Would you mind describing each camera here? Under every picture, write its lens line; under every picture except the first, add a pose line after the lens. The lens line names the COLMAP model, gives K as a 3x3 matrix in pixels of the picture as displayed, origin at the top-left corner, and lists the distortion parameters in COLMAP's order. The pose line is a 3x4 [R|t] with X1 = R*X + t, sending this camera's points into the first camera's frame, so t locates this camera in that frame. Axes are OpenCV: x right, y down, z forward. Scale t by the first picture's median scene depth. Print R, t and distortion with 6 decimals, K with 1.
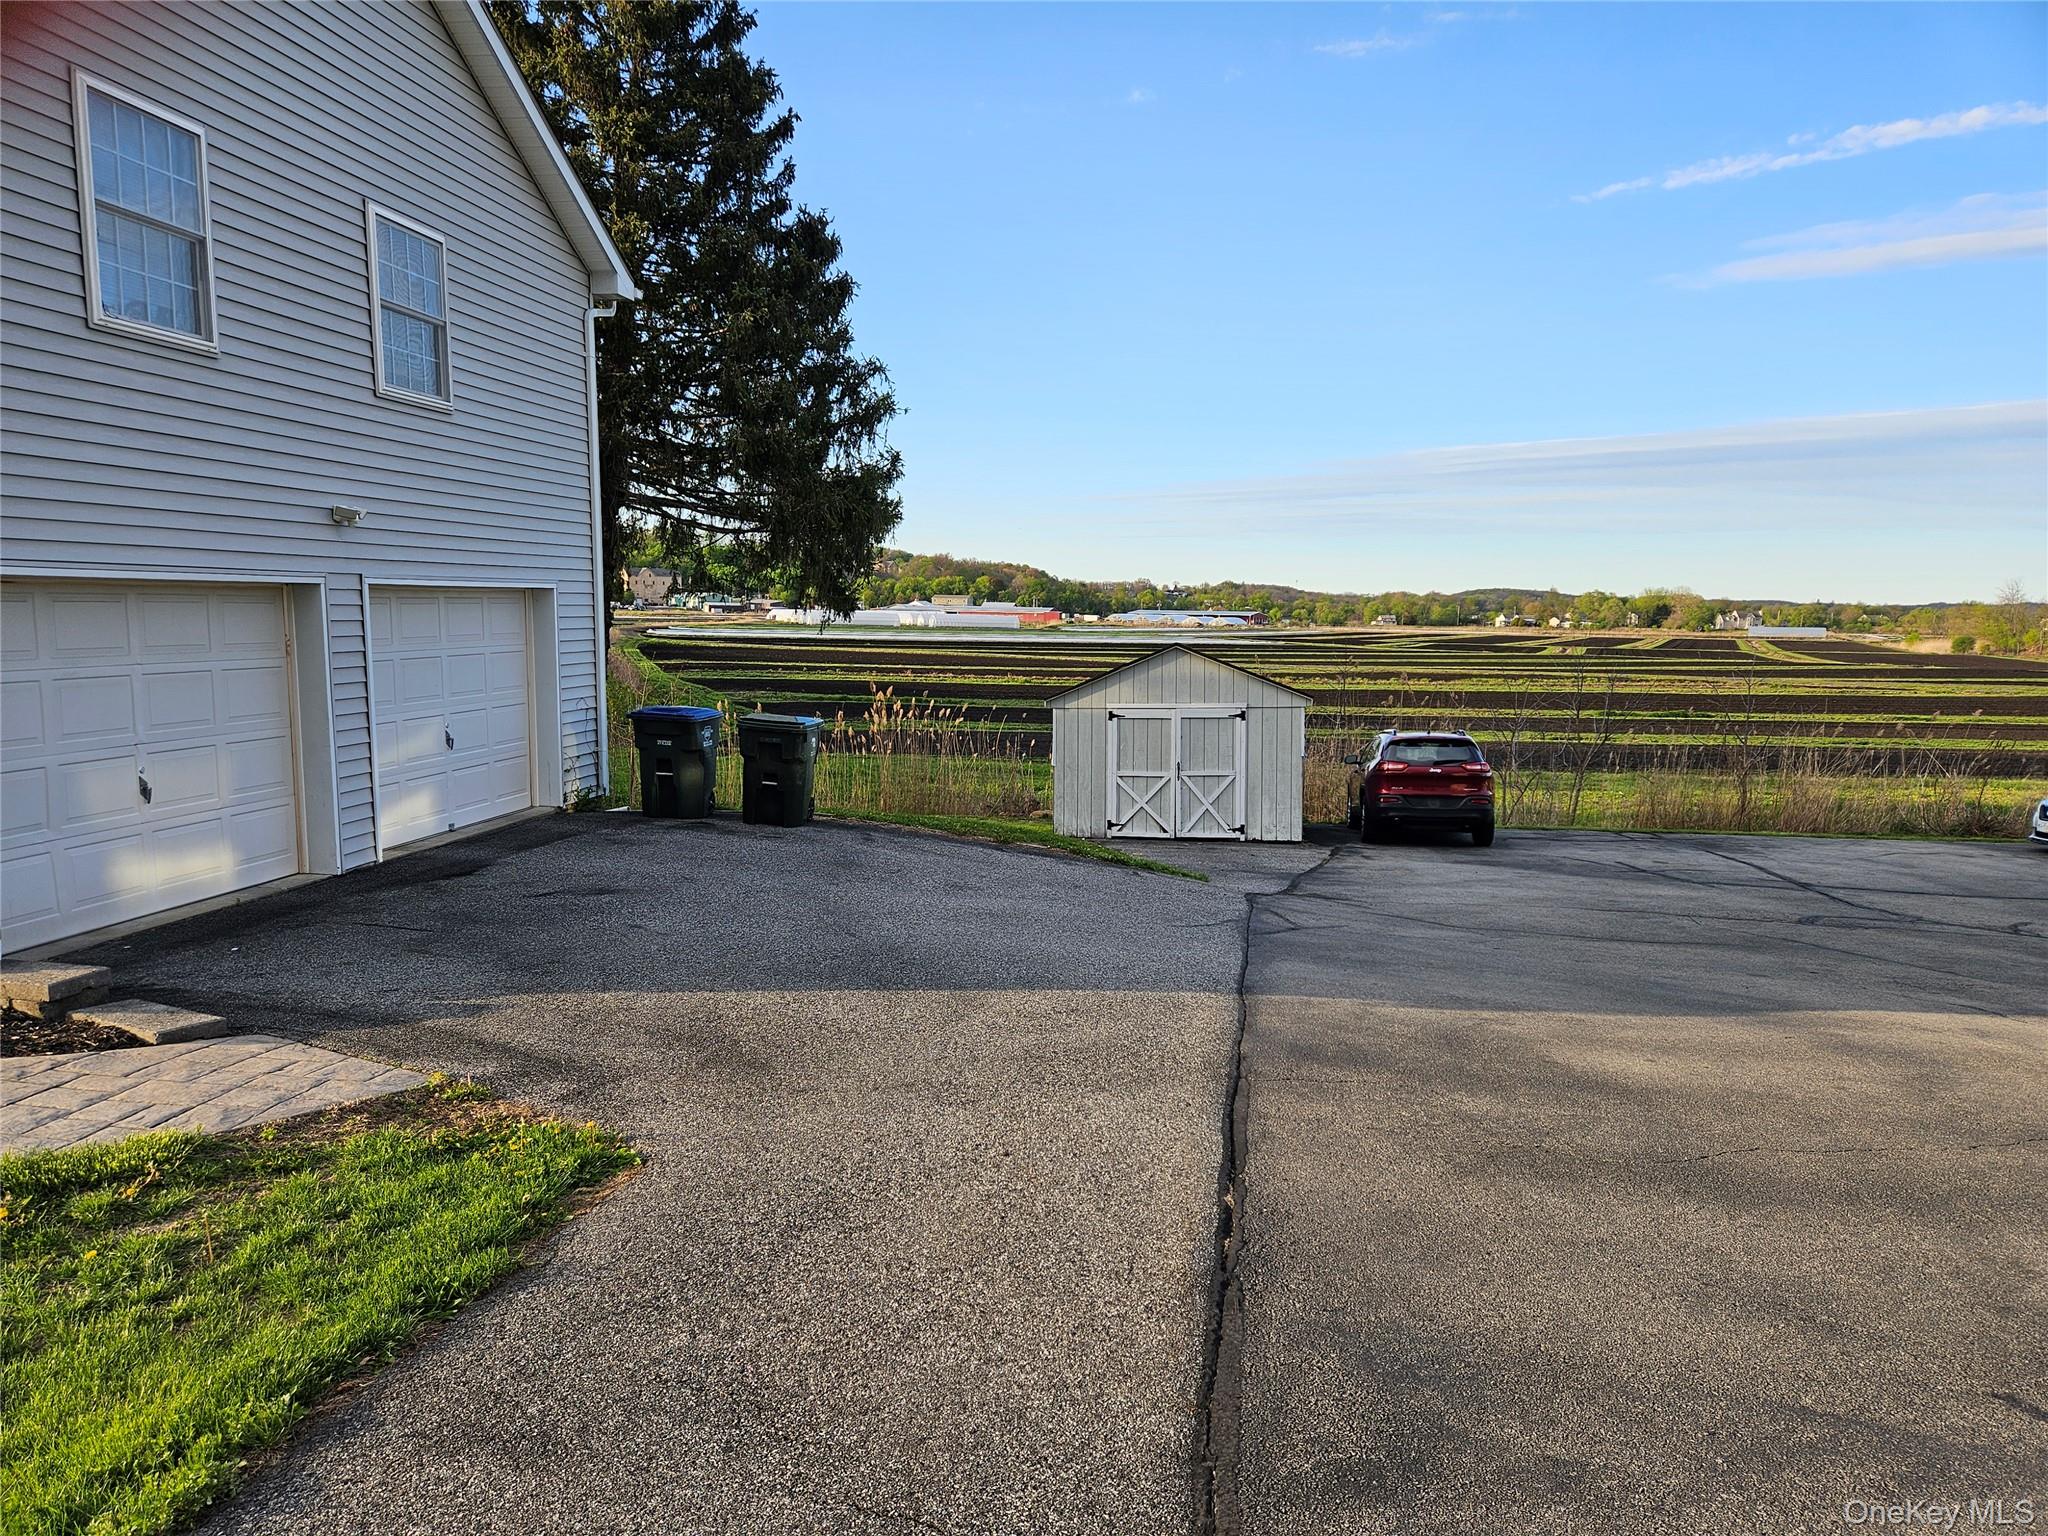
lens RADIAL K [[1373.3, 0, 1027.0], [0, 1373.3, 775.9], [0, 0, 1]] dist [0.069448, -0.043730]
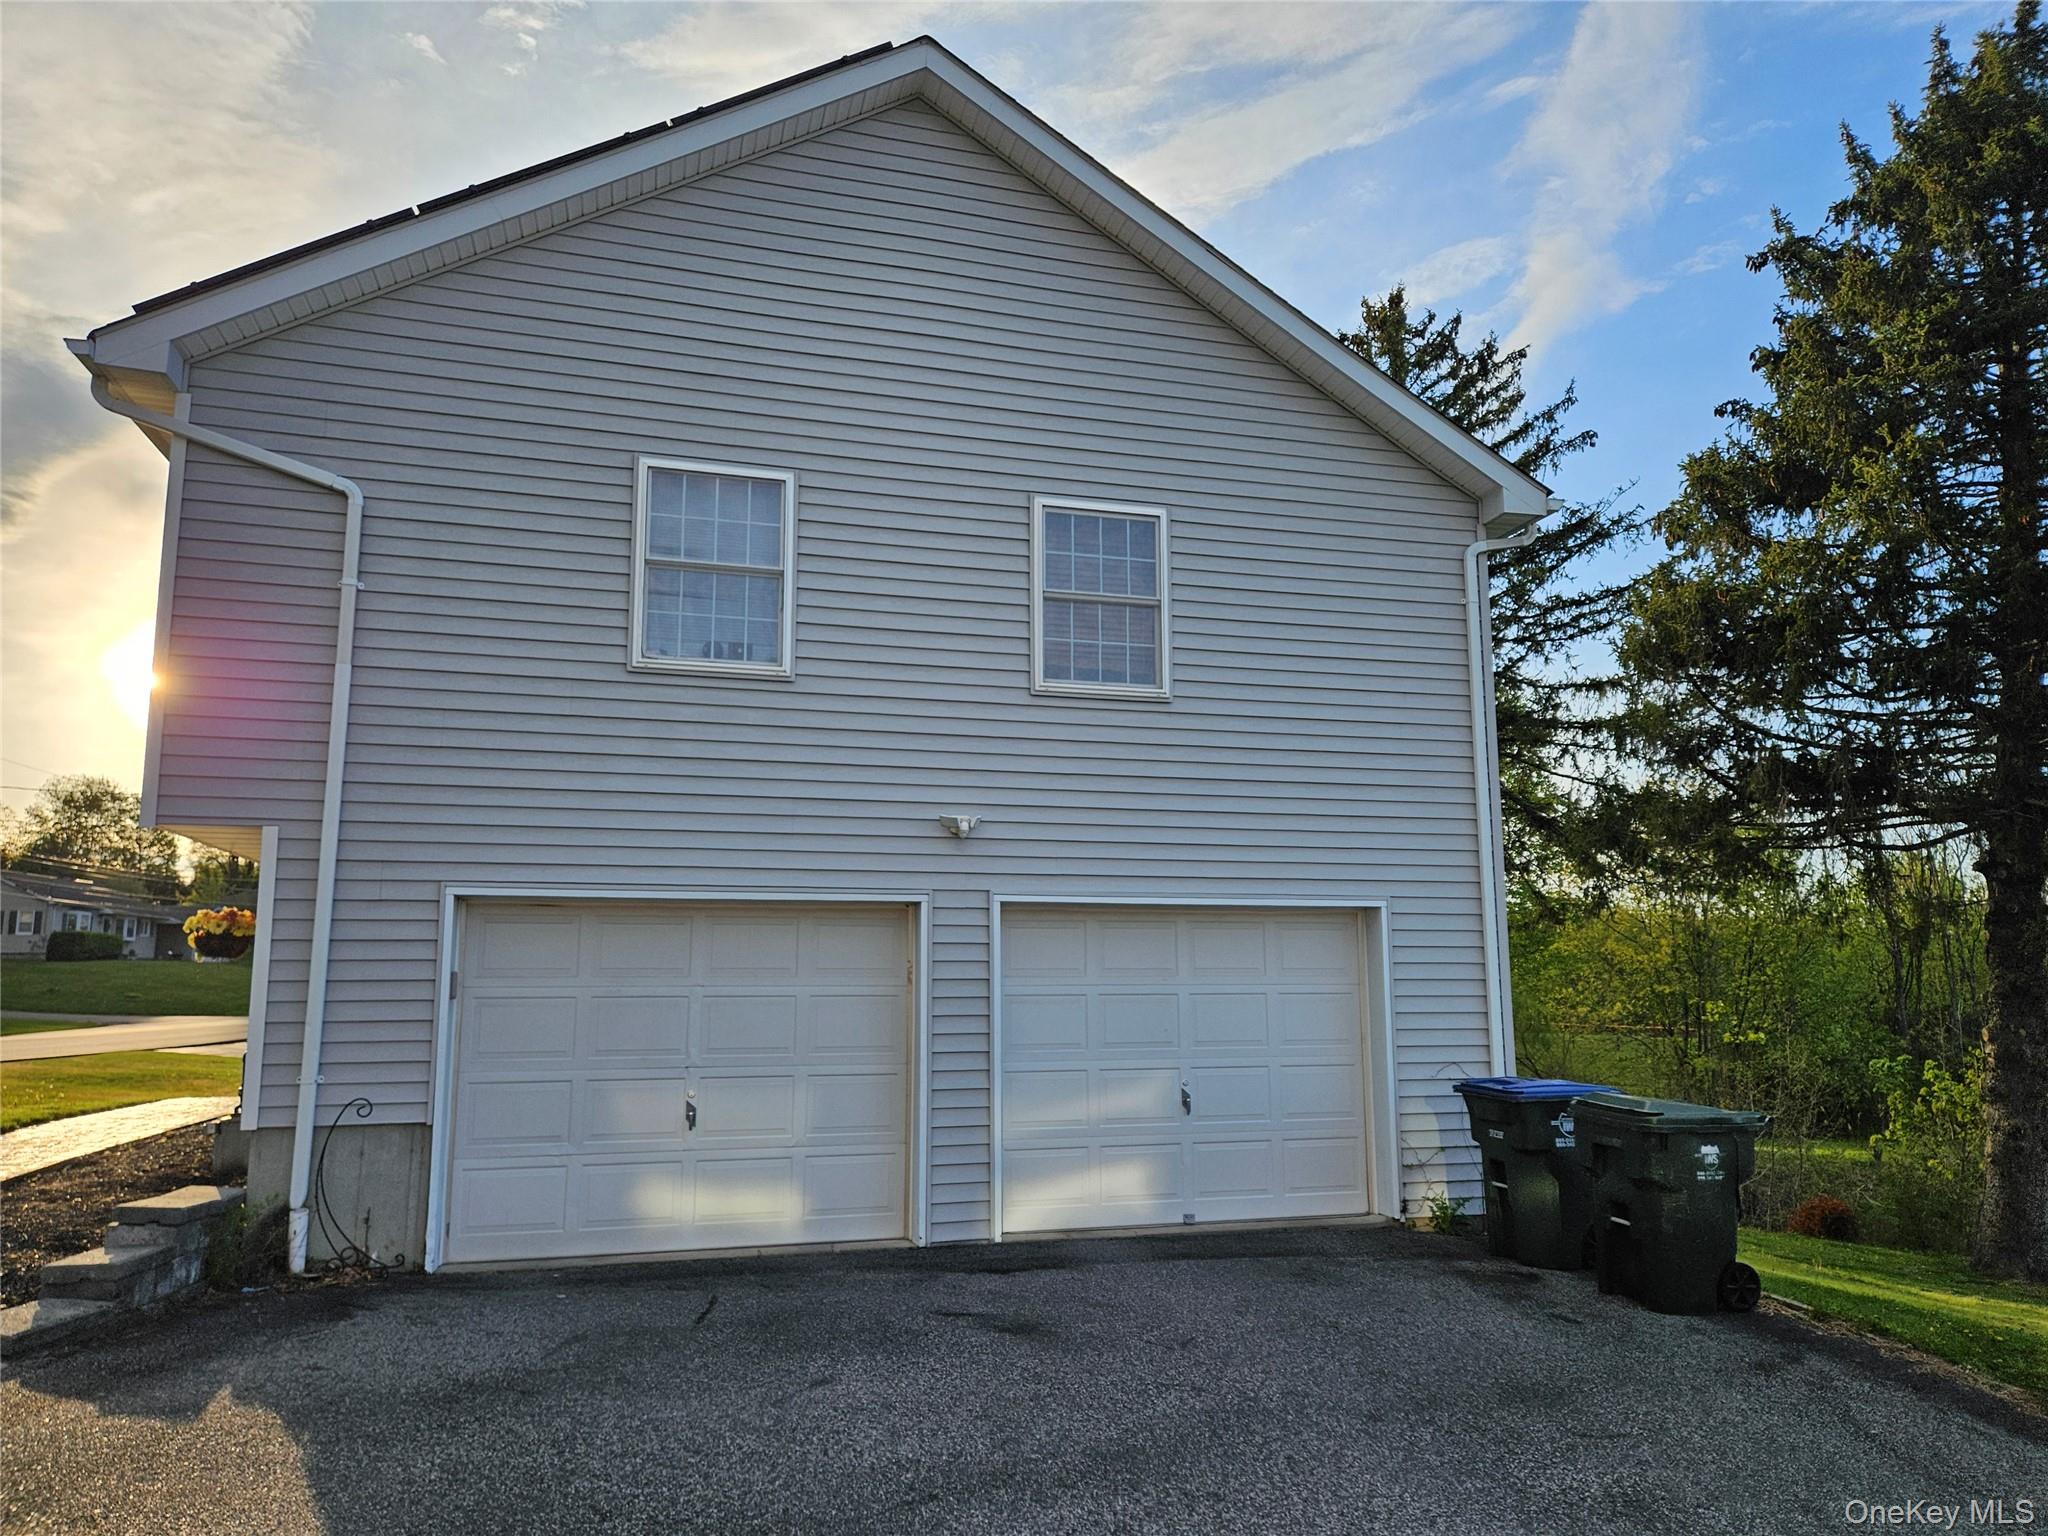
lens RADIAL K [[1373.3, 0, 1023.8], [0, 1373.3, 773.4], [0, 0, 1]] dist [0.069448, -0.043730]
pose [[0.425014, -0.150841, -0.892530, 0.315186], [-0.105800, 0.970981, -0.214480, -0.033366], [0.898982, 0.185587, 0.396721, 0.662445]]
